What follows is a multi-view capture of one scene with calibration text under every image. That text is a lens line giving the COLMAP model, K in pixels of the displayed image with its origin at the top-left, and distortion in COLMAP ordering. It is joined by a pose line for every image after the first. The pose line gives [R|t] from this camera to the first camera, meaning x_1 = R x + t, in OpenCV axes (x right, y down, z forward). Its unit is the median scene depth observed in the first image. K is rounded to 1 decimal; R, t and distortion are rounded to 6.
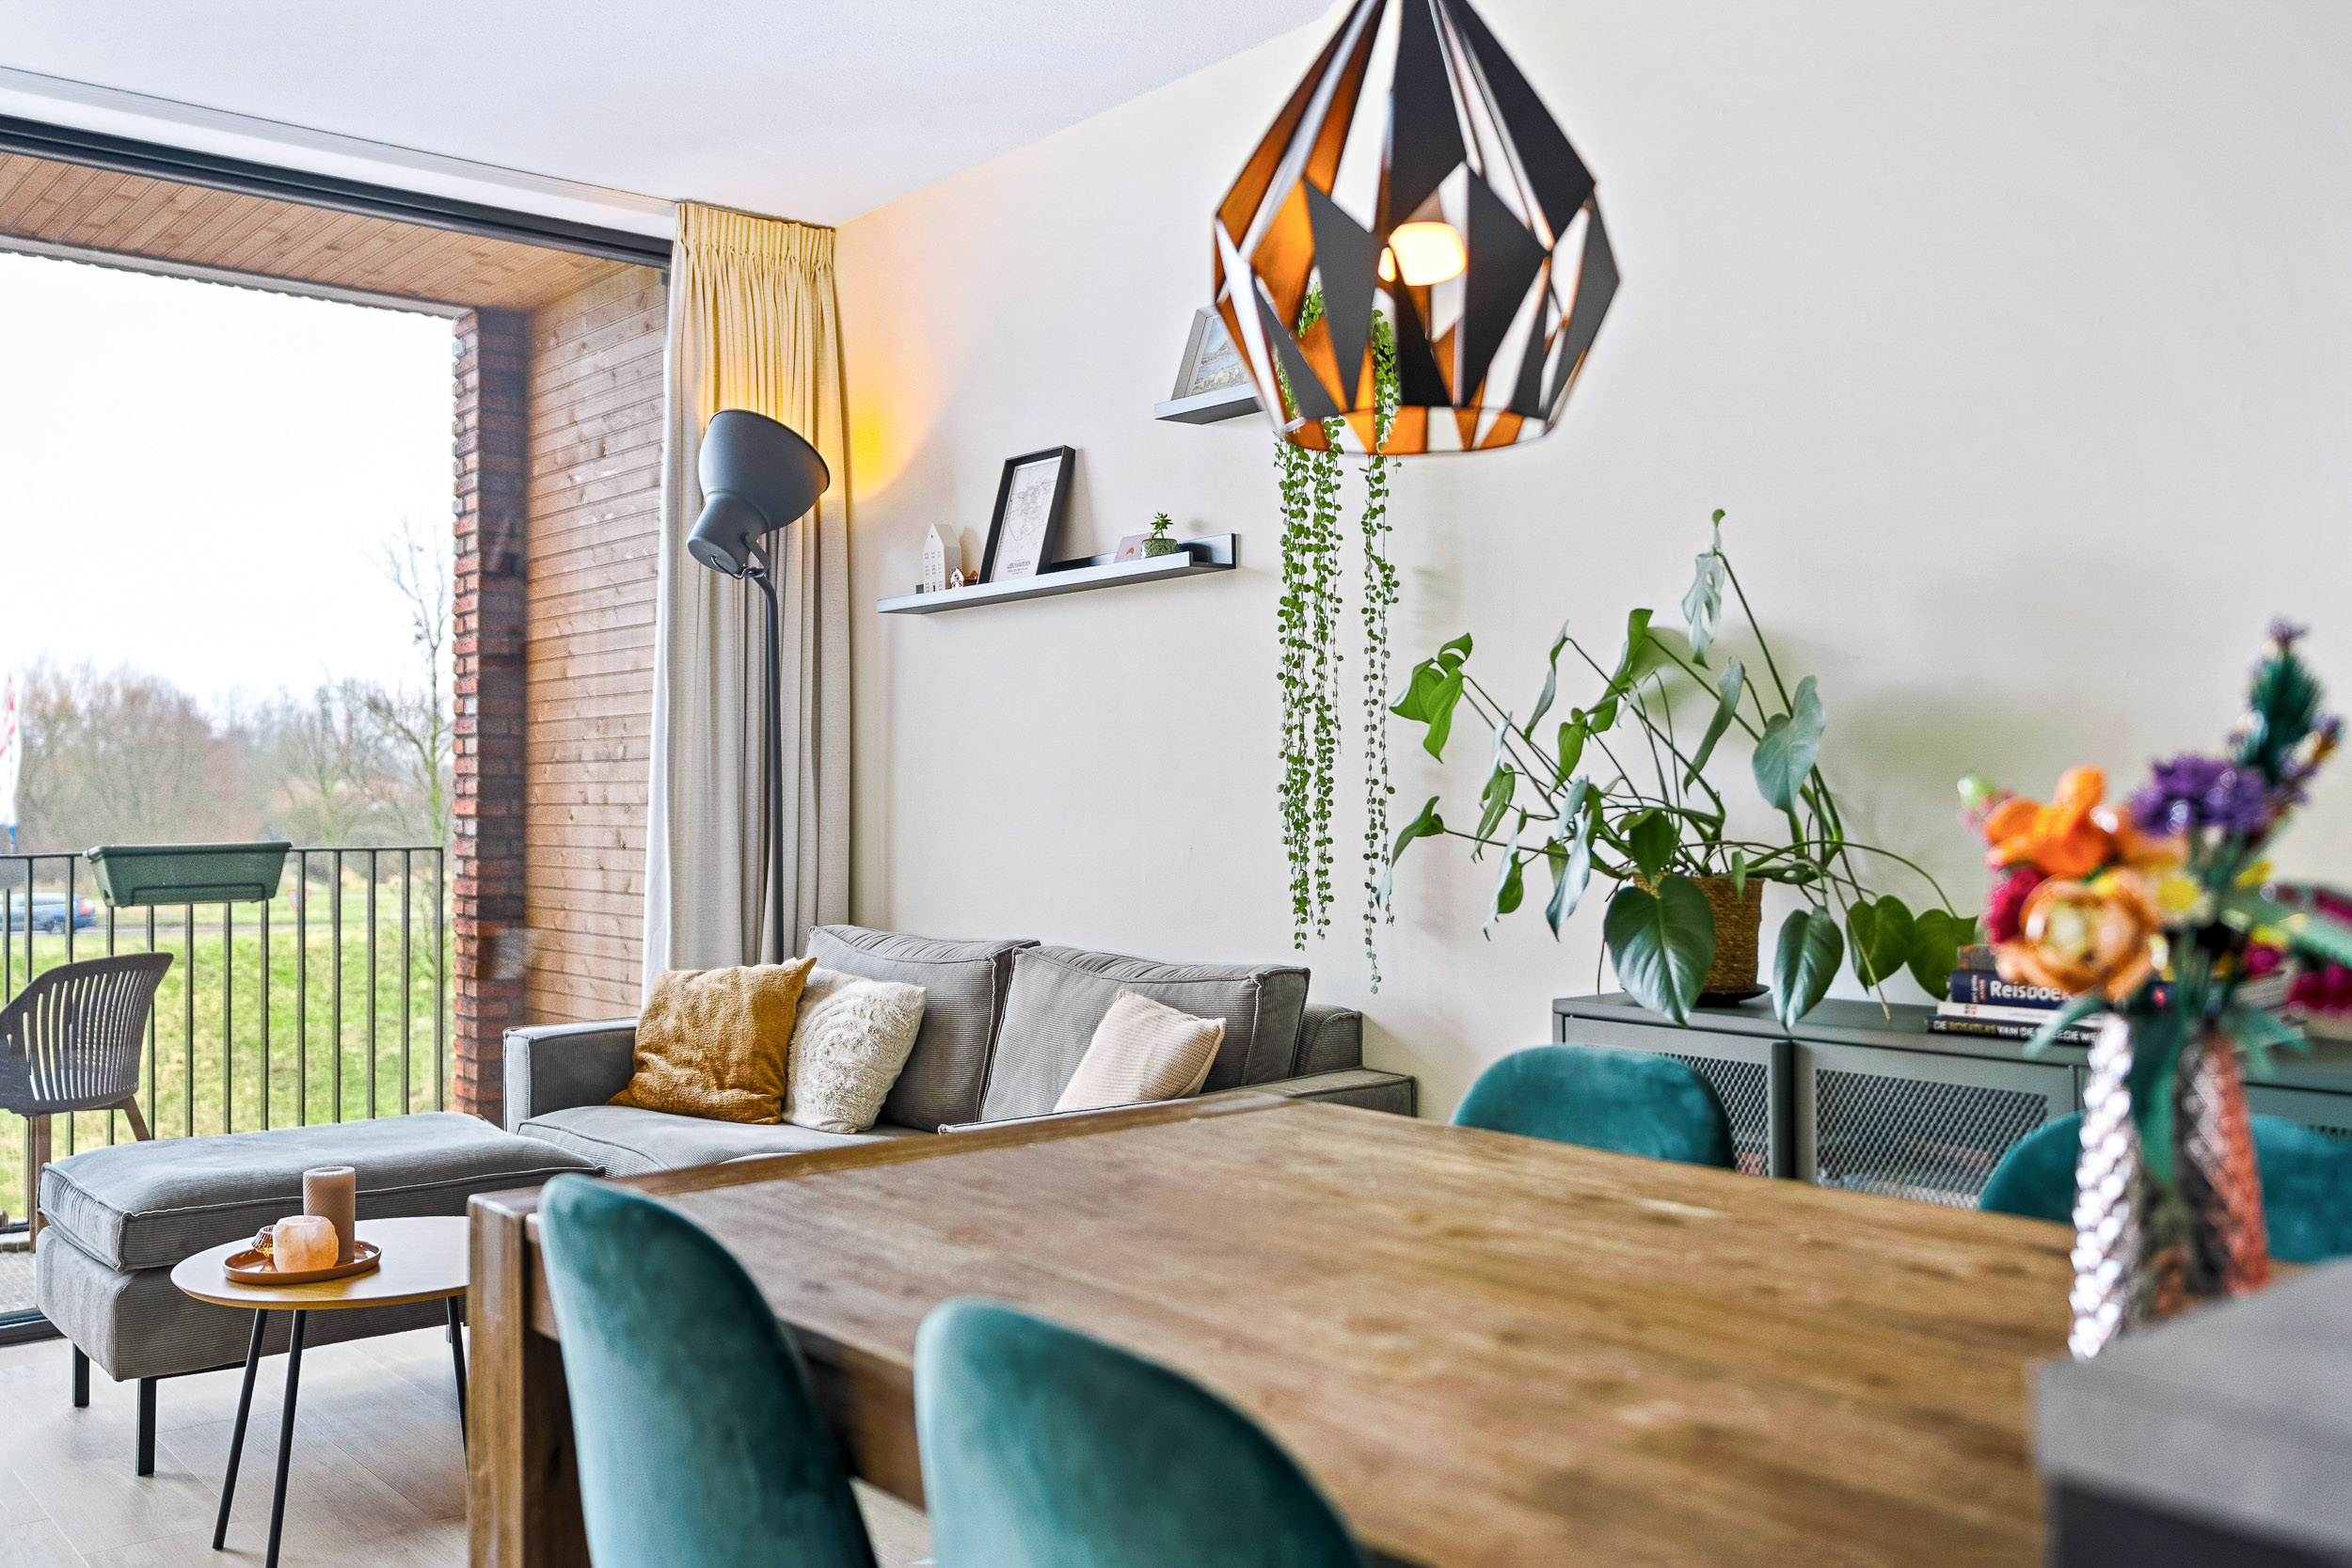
lens RADIAL K [[2028.5, 0, 1181.7], [0, 2028.5, 788.8], [0, 0, 1]] dist [0.001499, 0.012412]
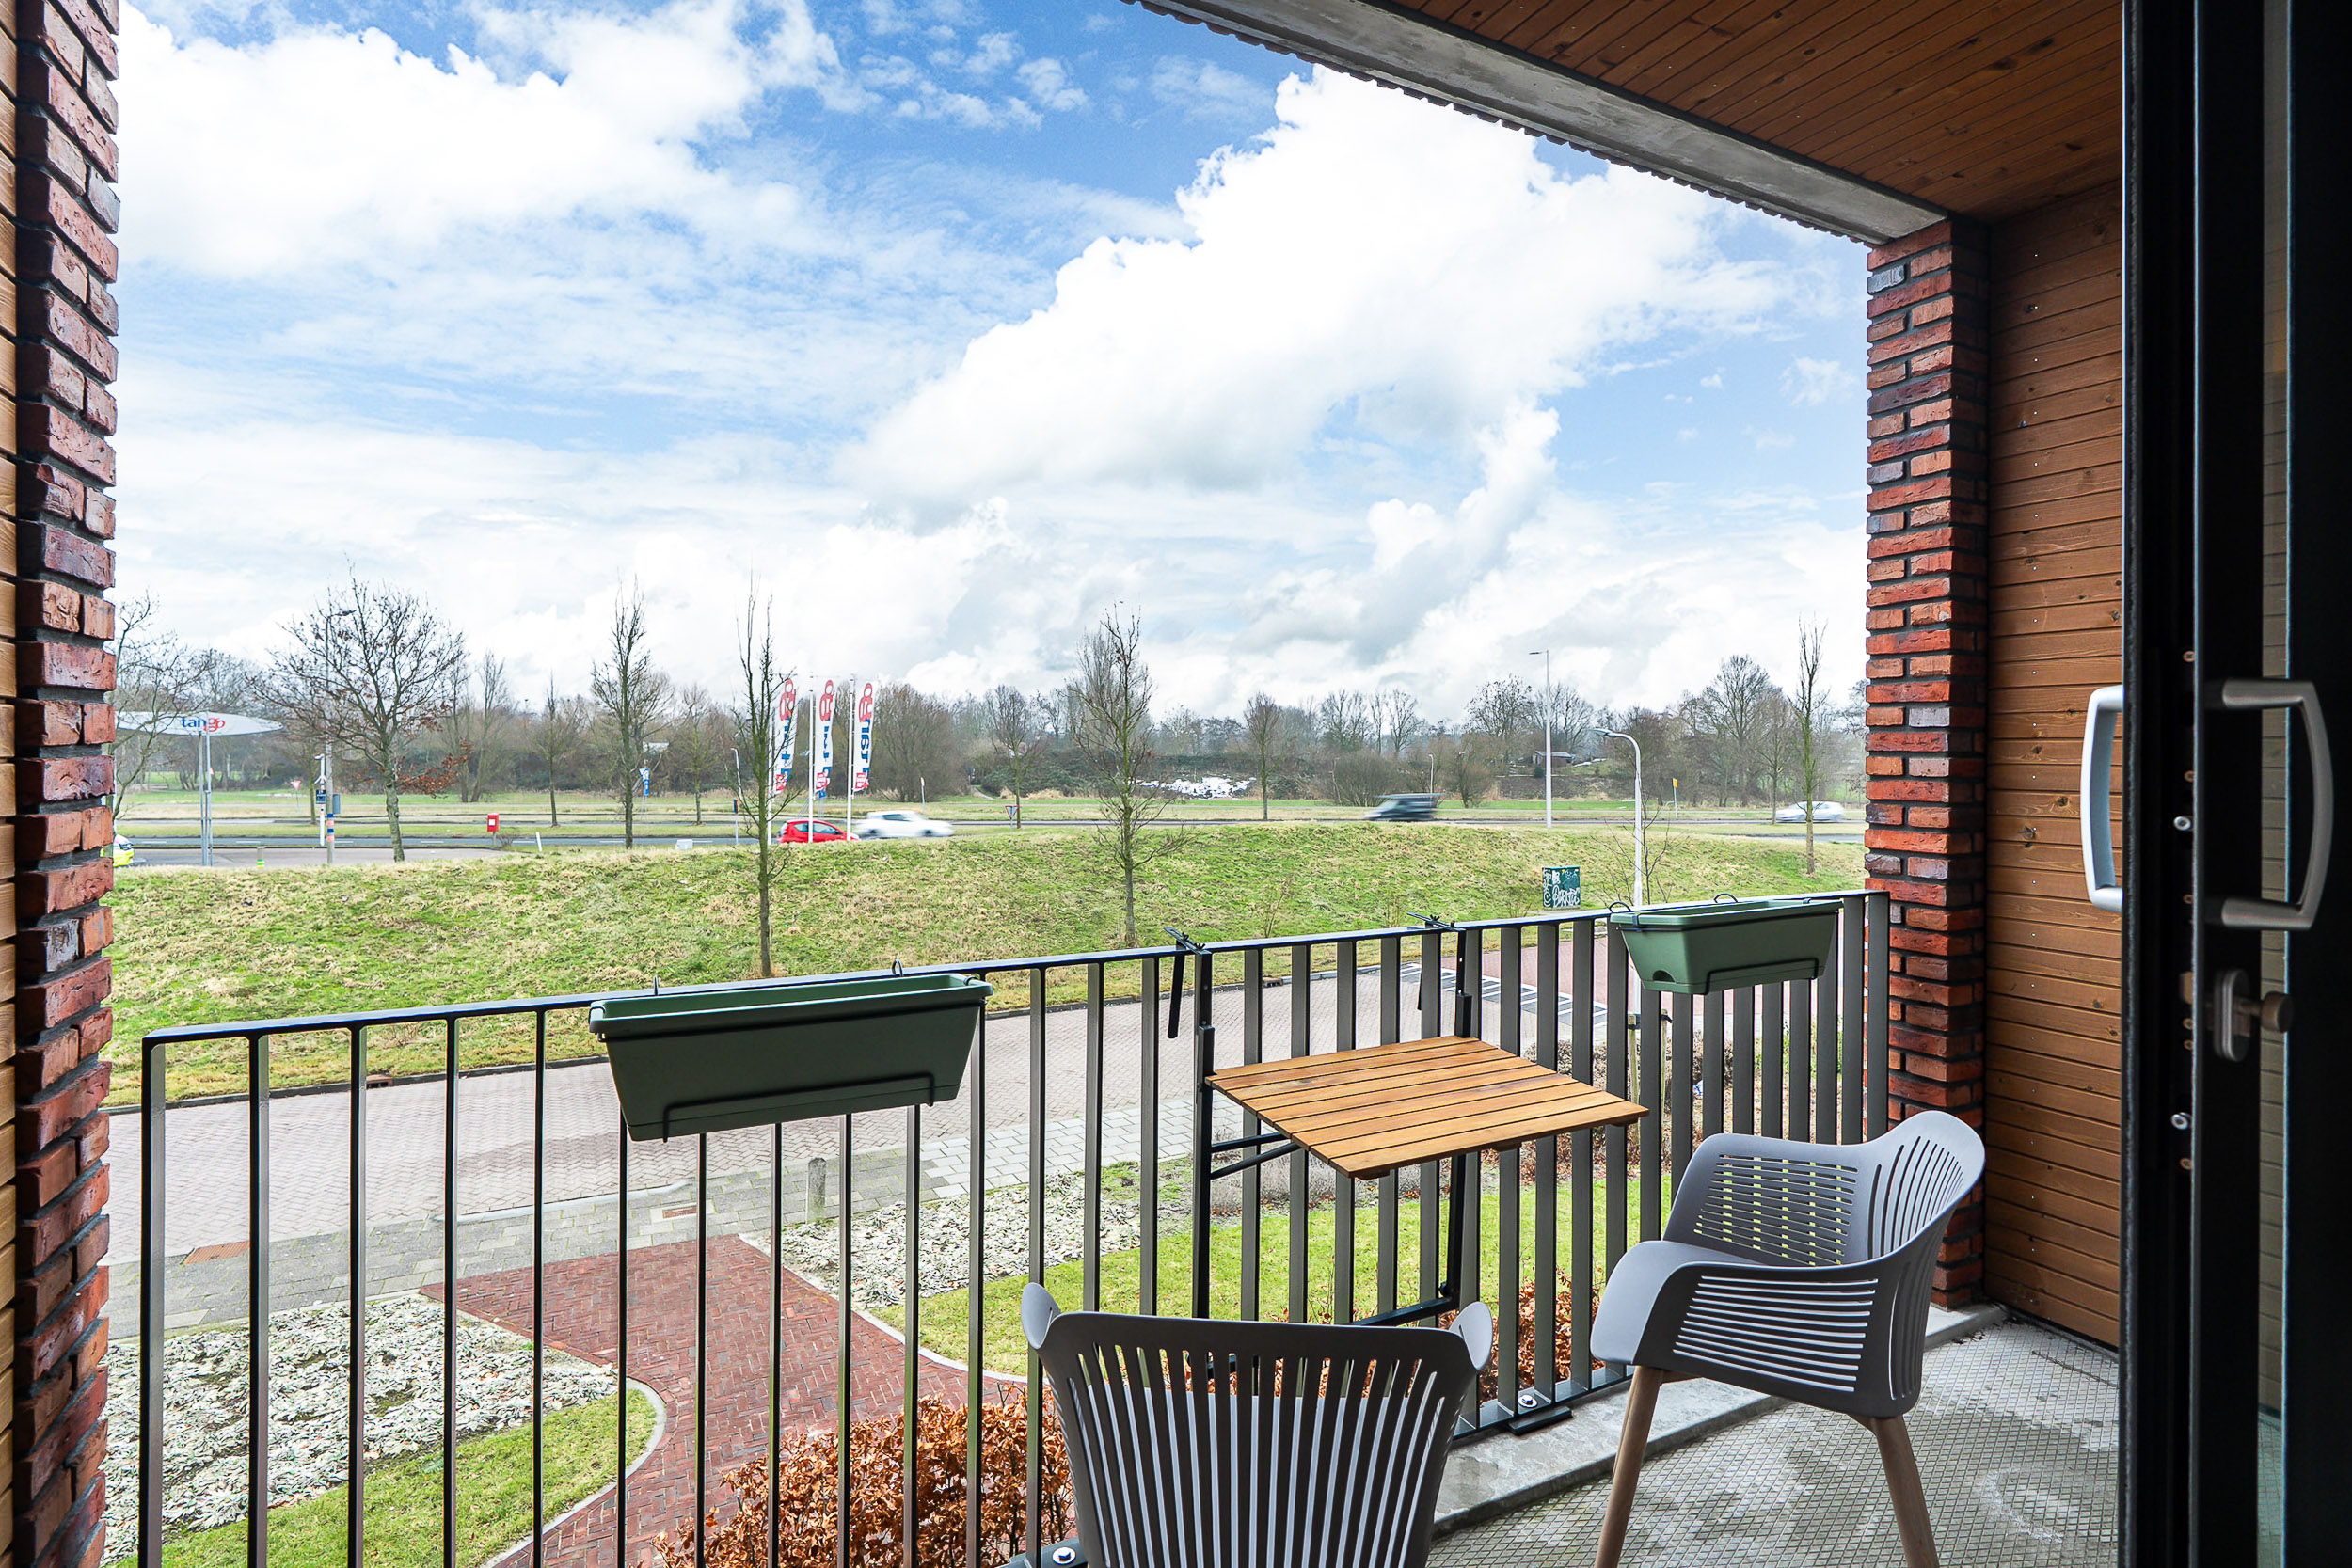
lens RADIAL K [[1149.7, 0, 1173.5], [0, 1149.7, 758.3], [0, 0, 1]] dist [-0.001273, -0.000124]
pose [[0.972523, 0.009494, -0.232612, -0.802875], [-0.005384, 0.999818, 0.018296, -0.046262], [0.232744, -0.016540, 0.972397, 0.735552]]
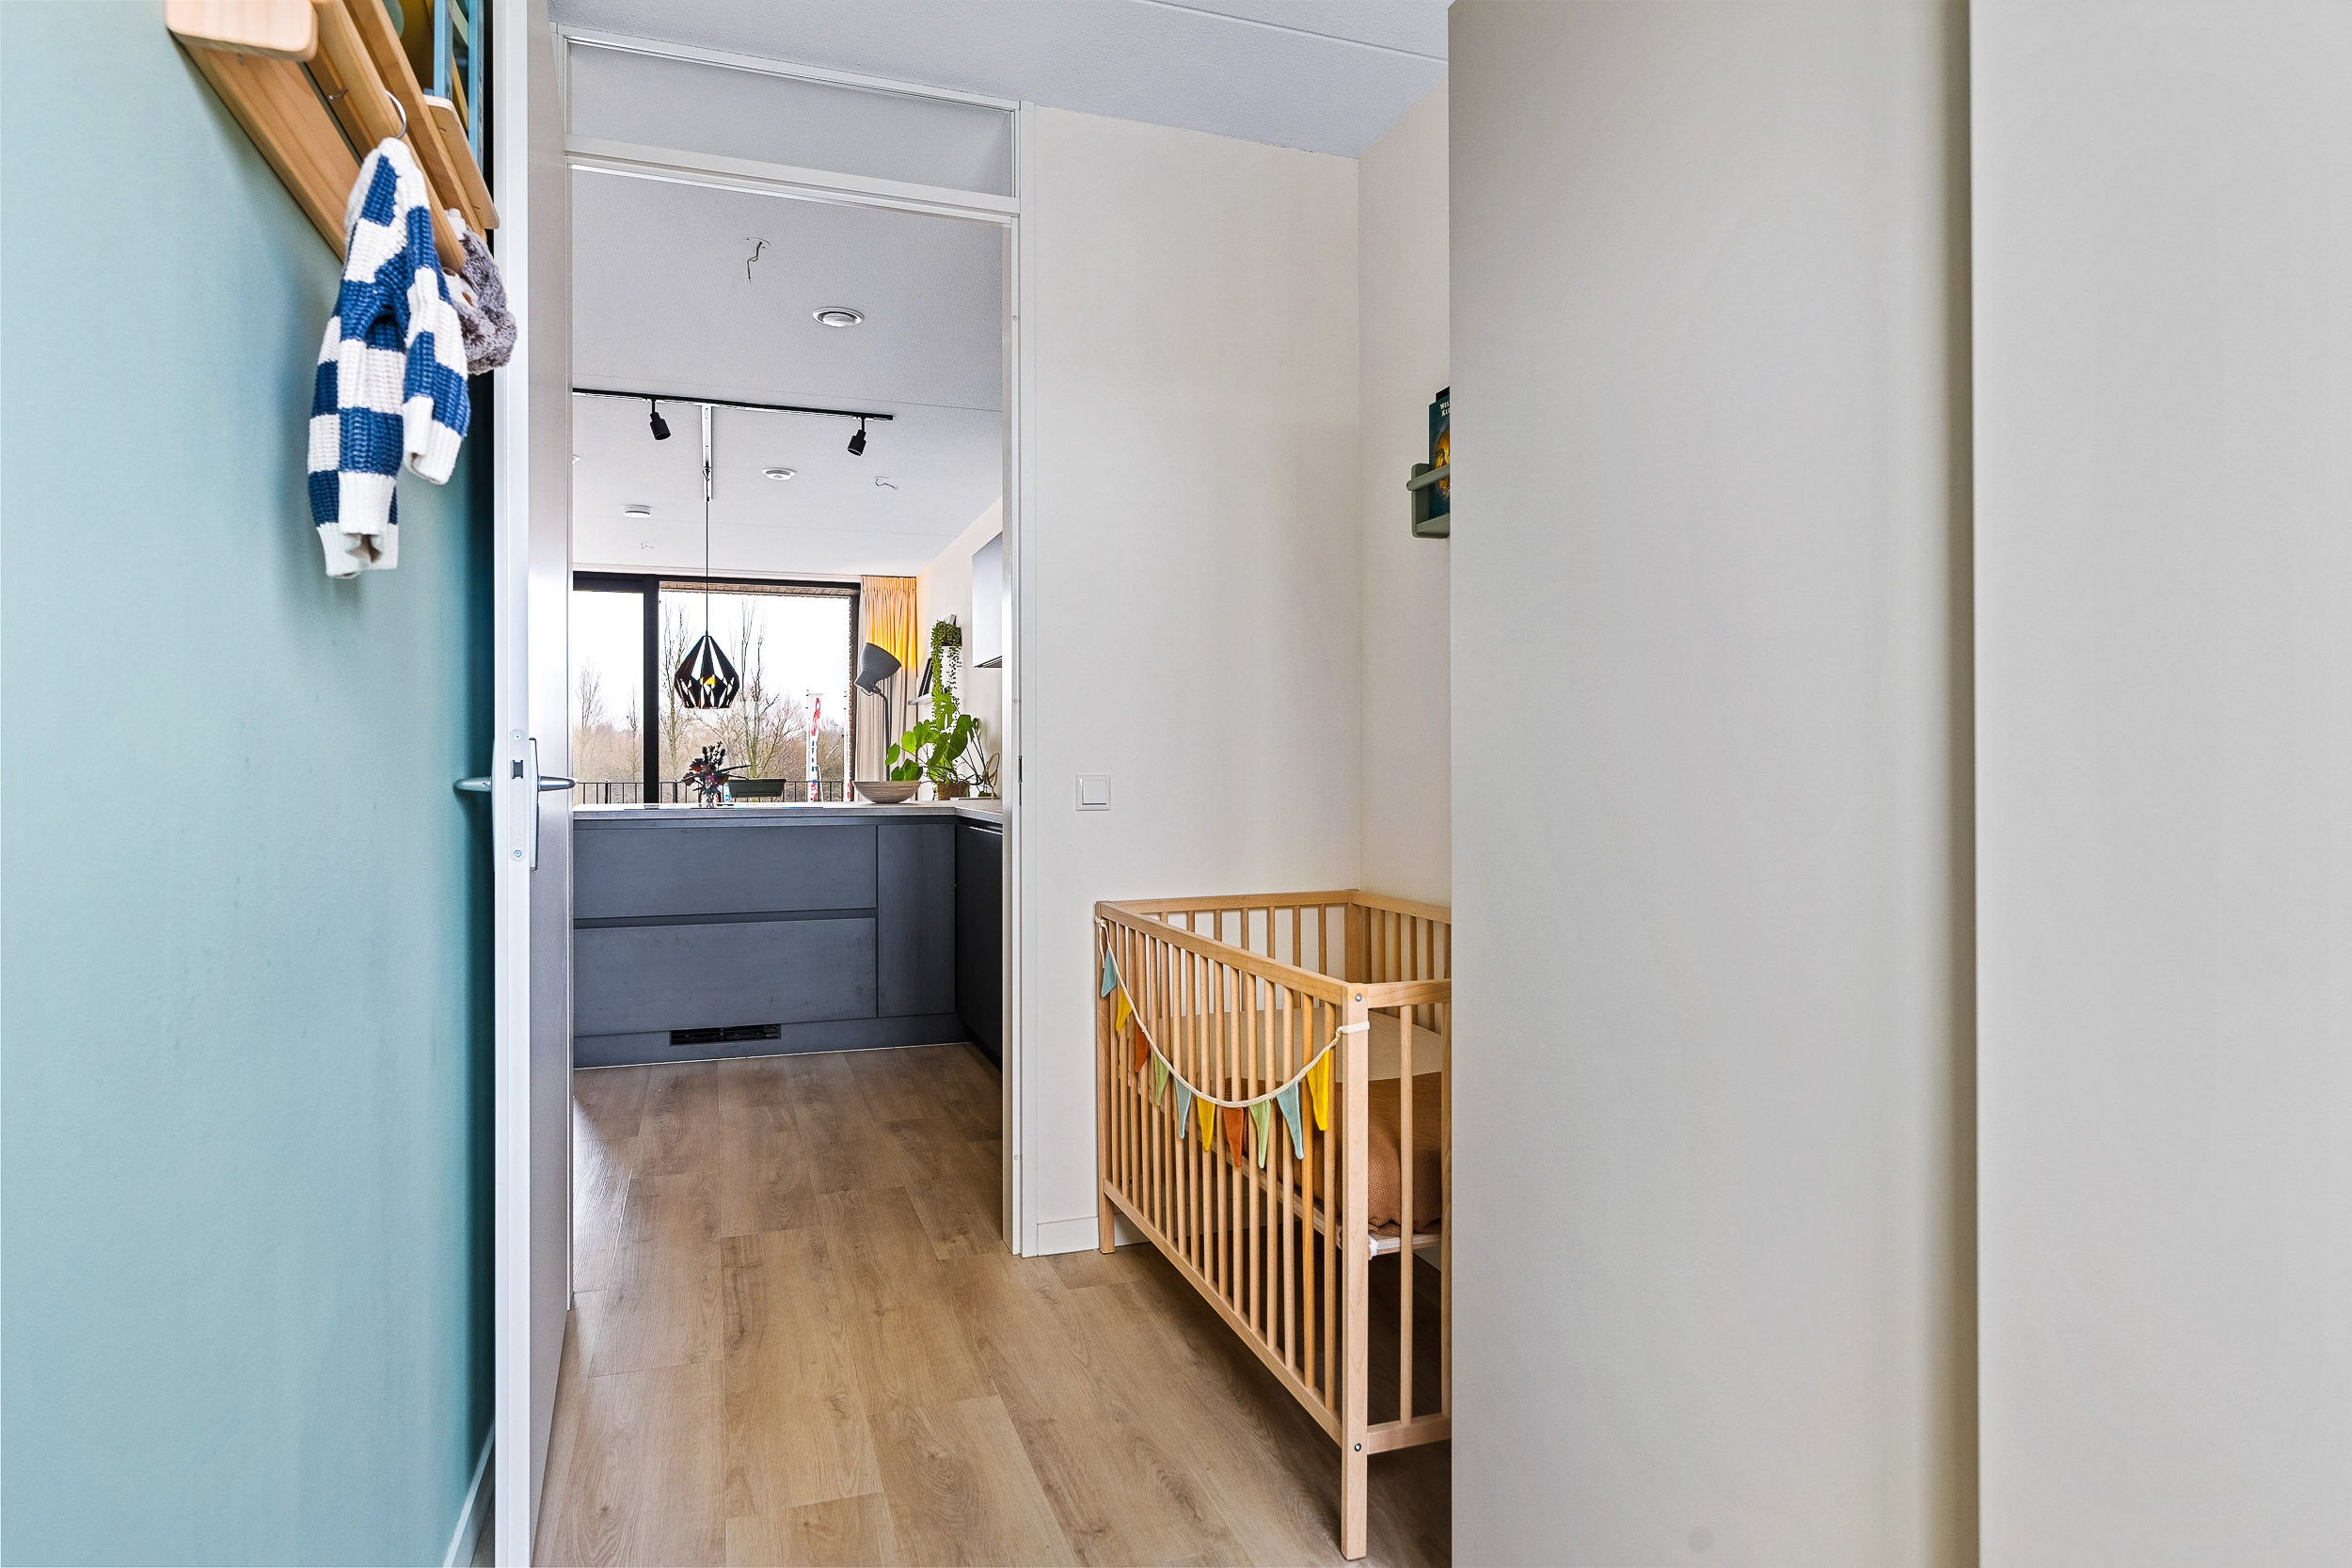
lens RADIAL K [[1341.3, 0, 1171.0], [0, 1341.3, 771.5], [0, 0, 1]] dist [0.006387, 0.001355]
pose [[0.934714, -0.004884, -0.355366, 1.346058], [0.012039, 0.999767, 0.017924, -0.020432], [0.355196, -0.021032, 0.934555, -1.115784]]
